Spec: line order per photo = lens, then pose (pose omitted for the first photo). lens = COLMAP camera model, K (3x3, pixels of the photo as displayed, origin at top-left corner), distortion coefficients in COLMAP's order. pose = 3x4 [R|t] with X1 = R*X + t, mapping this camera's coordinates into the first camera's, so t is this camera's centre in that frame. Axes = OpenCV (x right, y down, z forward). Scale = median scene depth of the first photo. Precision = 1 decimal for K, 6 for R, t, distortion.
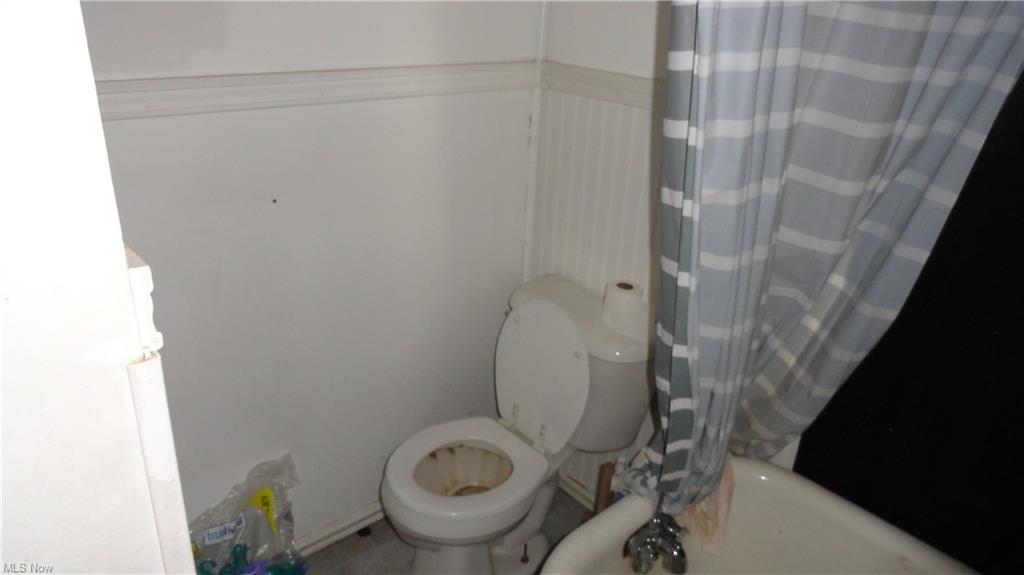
lens RADIAL K [[703.6, 0, 510.5], [0, 703.6, 290.9], [0, 0, 1]] dist [0.000360, 0.002751]
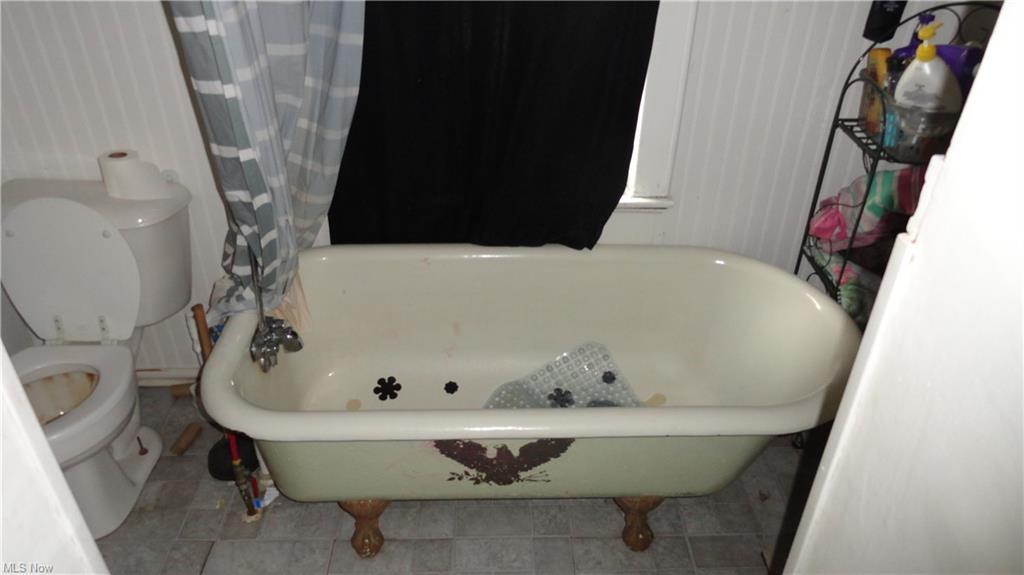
lens RADIAL K [[703.6, 0, 512.7], [0, 703.6, 286.6], [0, 0, 1]] dist [0.000360, 0.002751]
pose [[0.628727, -0.446894, 0.636387, -0.257397], [0.330645, 0.894342, 0.301374, 0.056091], [-0.703830, 0.020936, 0.710060, -0.135076]]
